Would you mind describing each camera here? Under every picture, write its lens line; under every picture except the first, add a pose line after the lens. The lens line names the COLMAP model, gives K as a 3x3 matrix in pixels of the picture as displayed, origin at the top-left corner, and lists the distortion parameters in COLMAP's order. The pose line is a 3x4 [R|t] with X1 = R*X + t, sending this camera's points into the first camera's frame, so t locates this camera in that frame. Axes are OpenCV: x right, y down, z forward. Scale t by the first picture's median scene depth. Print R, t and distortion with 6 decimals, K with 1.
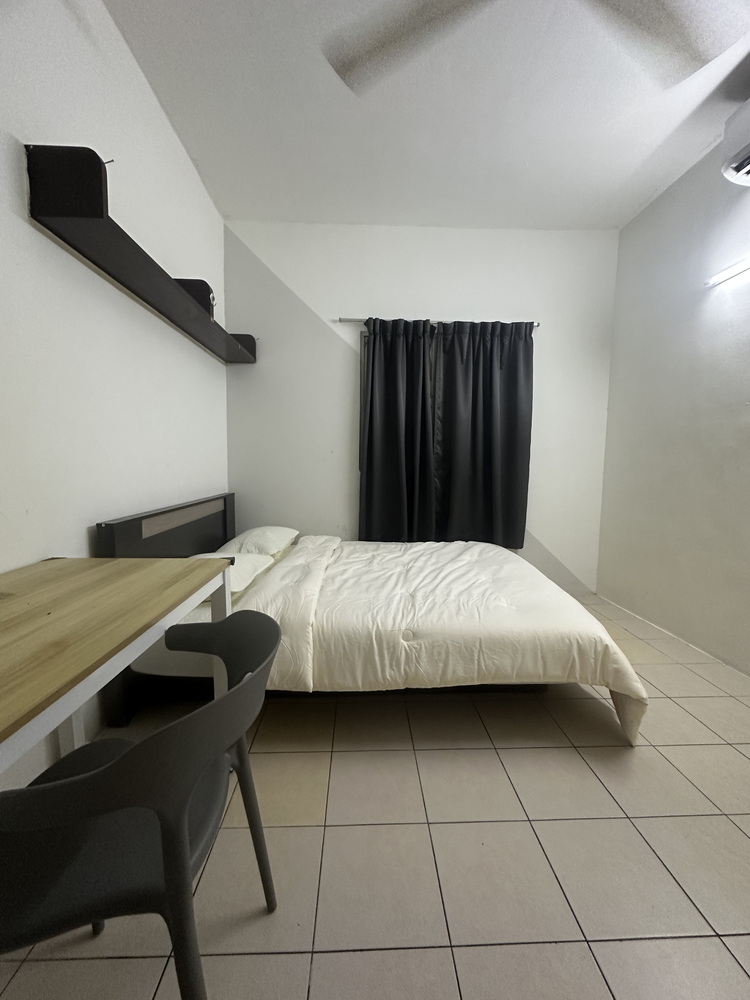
lens RADIAL K [[398.8, 0, 376.9], [0, 398.8, 498.4], [0, 0, 1]] dist [-0.002560, -0.000208]
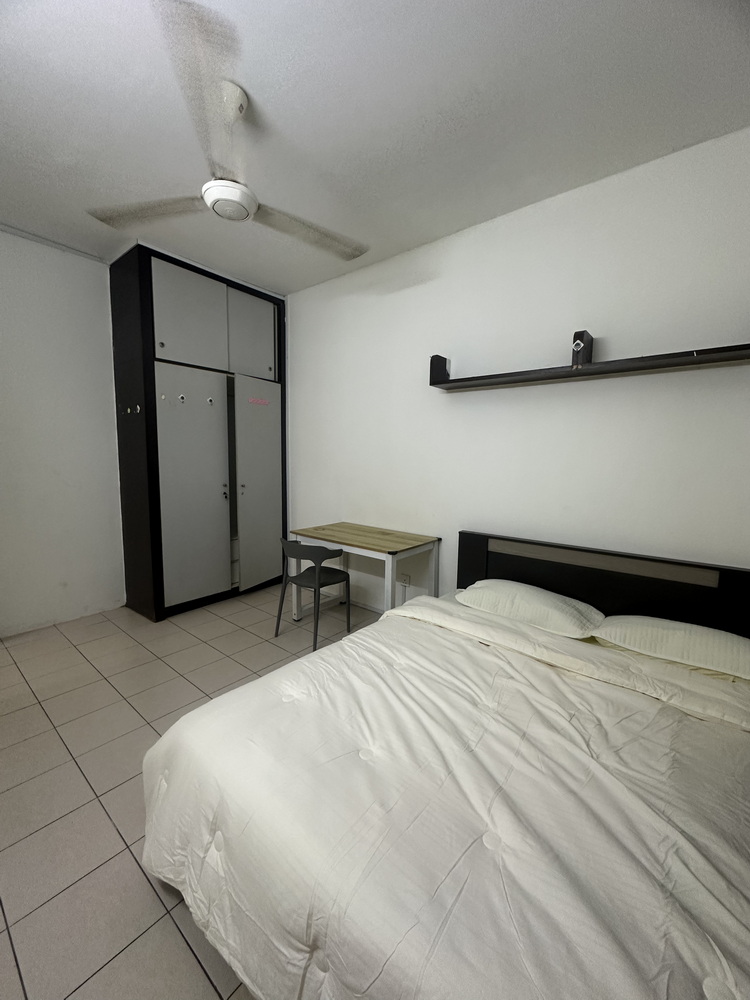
lens RADIAL K [[400.0, 0, 377.5], [0, 400.0, 498.7], [0, 0, 1]] dist [-0.003079, 0.000862]
pose [[-0.661979, 0.058186, -0.747260, 0.481597], [-0.089044, 0.983817, 0.155487, -0.171179], [0.744214, 0.169468, -0.646085, 0.947520]]
